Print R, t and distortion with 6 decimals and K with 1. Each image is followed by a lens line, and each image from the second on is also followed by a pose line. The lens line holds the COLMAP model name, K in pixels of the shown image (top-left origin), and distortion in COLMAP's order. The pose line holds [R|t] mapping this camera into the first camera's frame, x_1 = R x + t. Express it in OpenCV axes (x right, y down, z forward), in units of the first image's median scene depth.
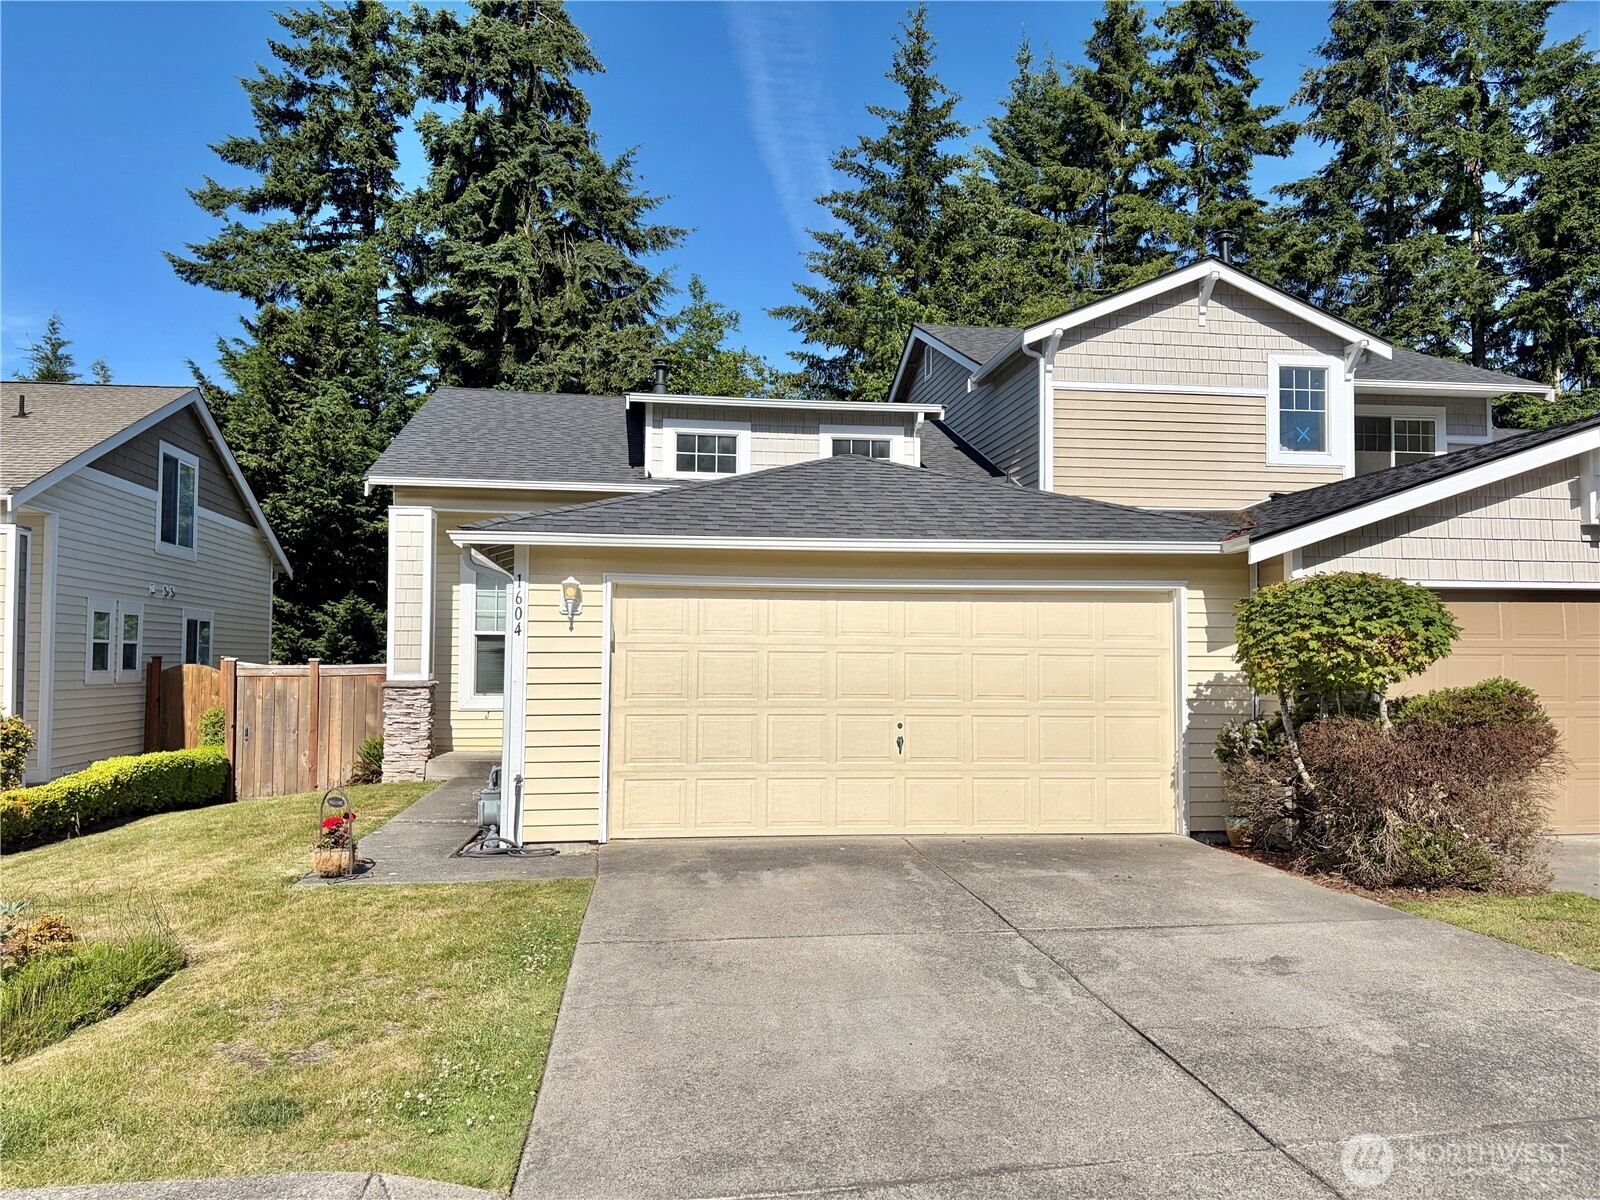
lens RADIAL K [[1198.7, 0, 804.8], [0, 1198.7, 604.4], [0, 0, 1]] dist [0.052067, -0.057576]
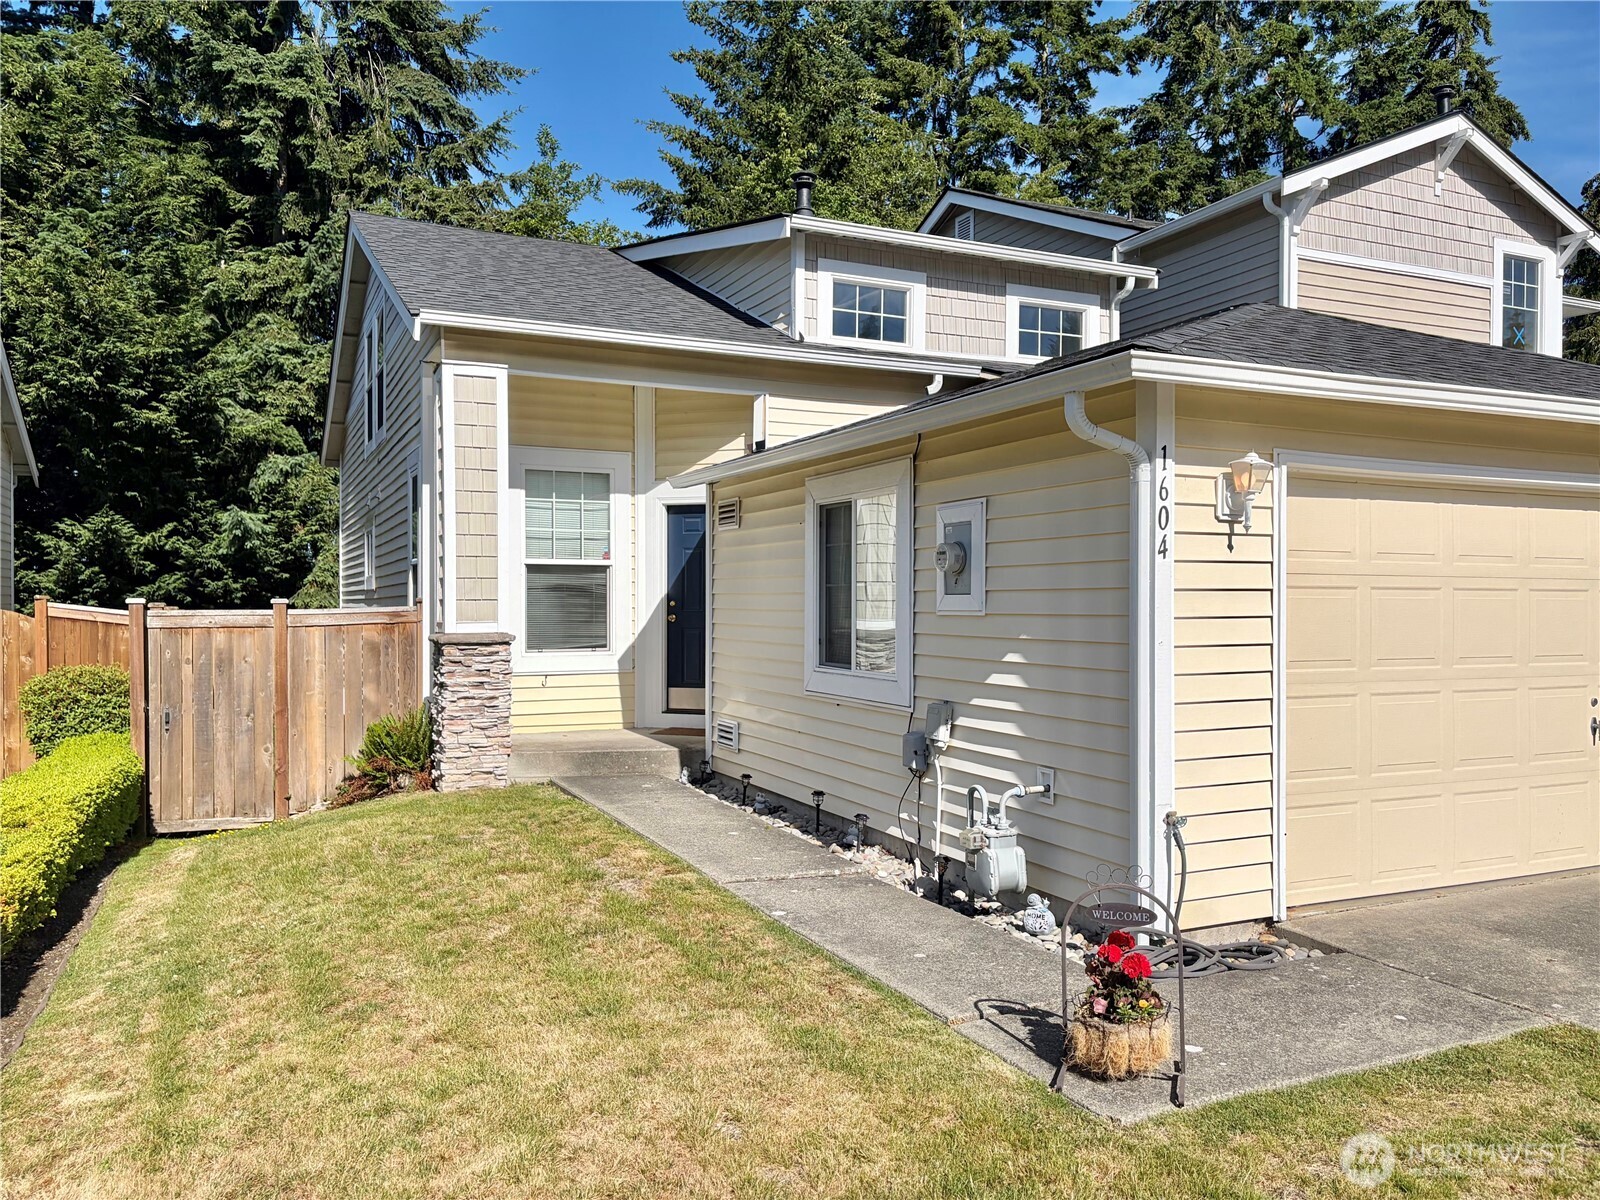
lens RADIAL K [[1200.3, 0, 811.4], [0, 1200.3, 618.0], [0, 0, 1]] dist [0.051617, -0.055547]
pose [[0.957317, -0.006744, 0.288960, -0.181989], [-0.011384, 0.998072, 0.061011, 0.007049], [-0.288814, -0.061696, 0.955395, 0.173420]]
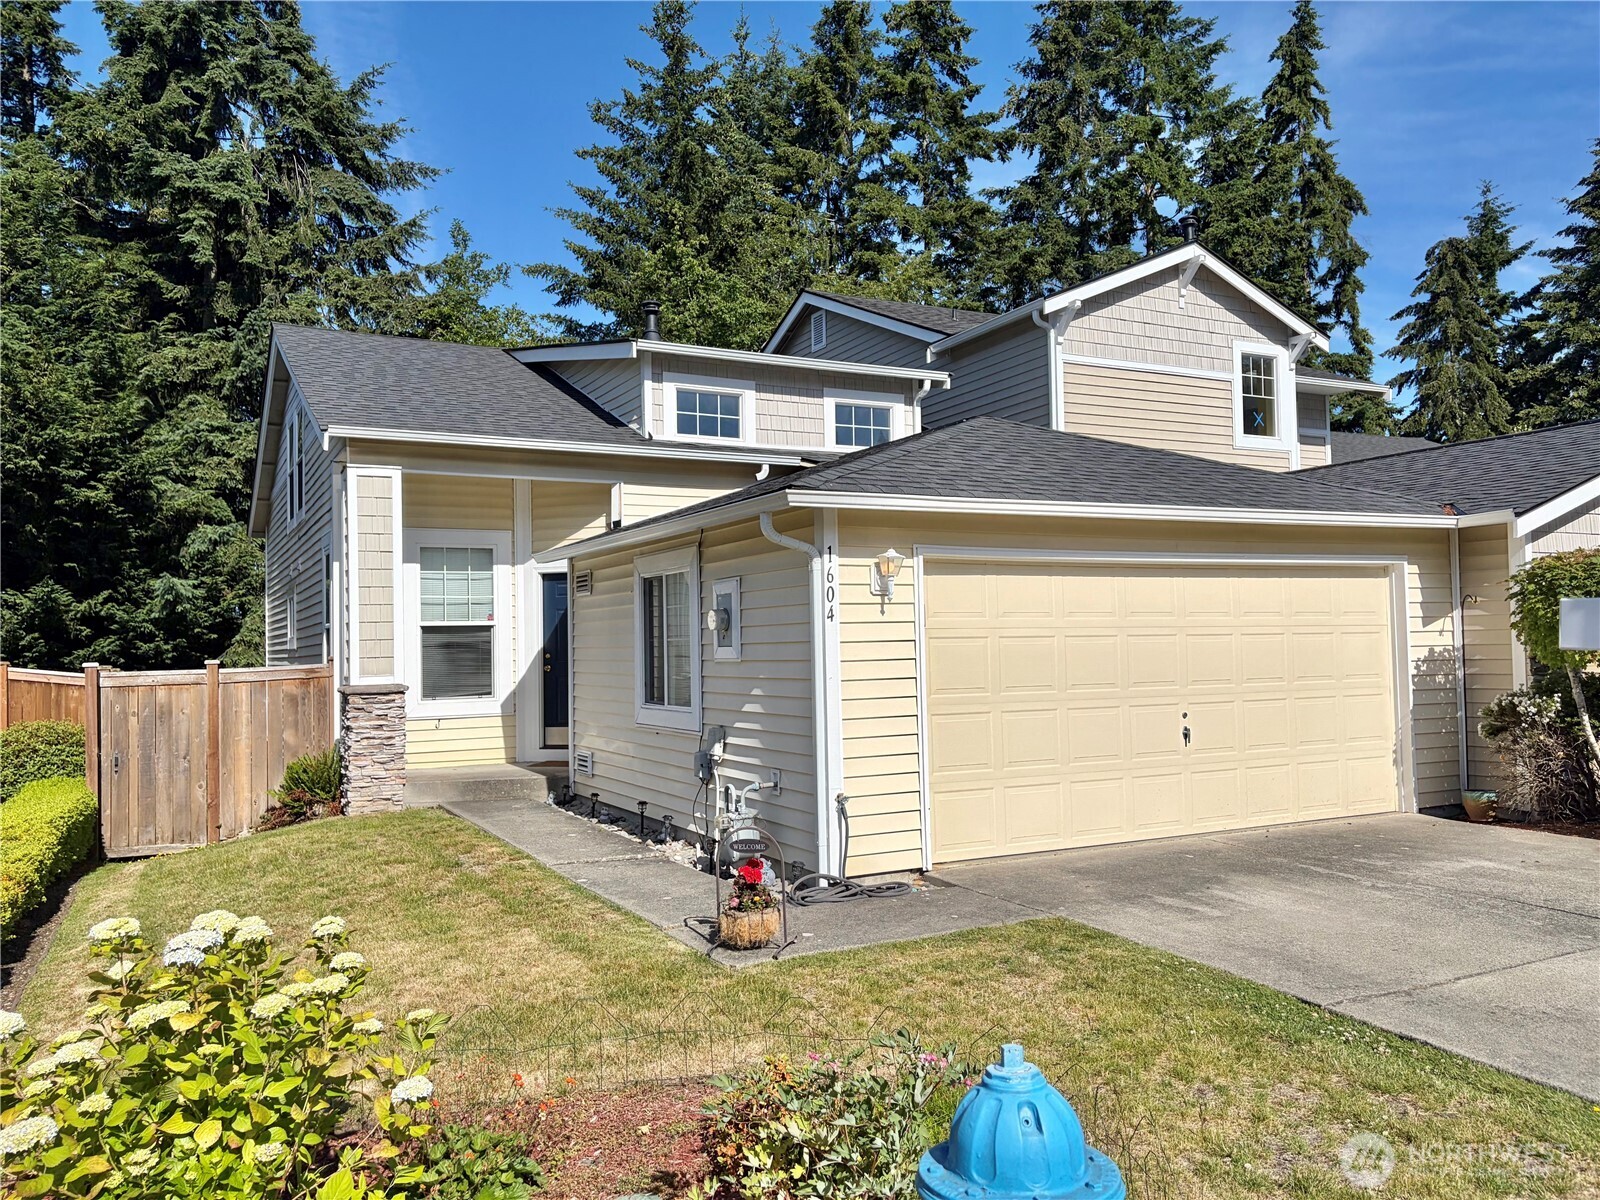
lens RADIAL K [[1198.7, 0, 804.8], [0, 1198.7, 604.4], [0, 0, 1]] dist [0.052067, -0.057576]
pose [[0.942917, -0.012195, 0.332804, -0.173016], [0.008472, 0.999884, 0.012637, 0.001358], [-0.332919, -0.009096, 0.942911, 0.082861]]
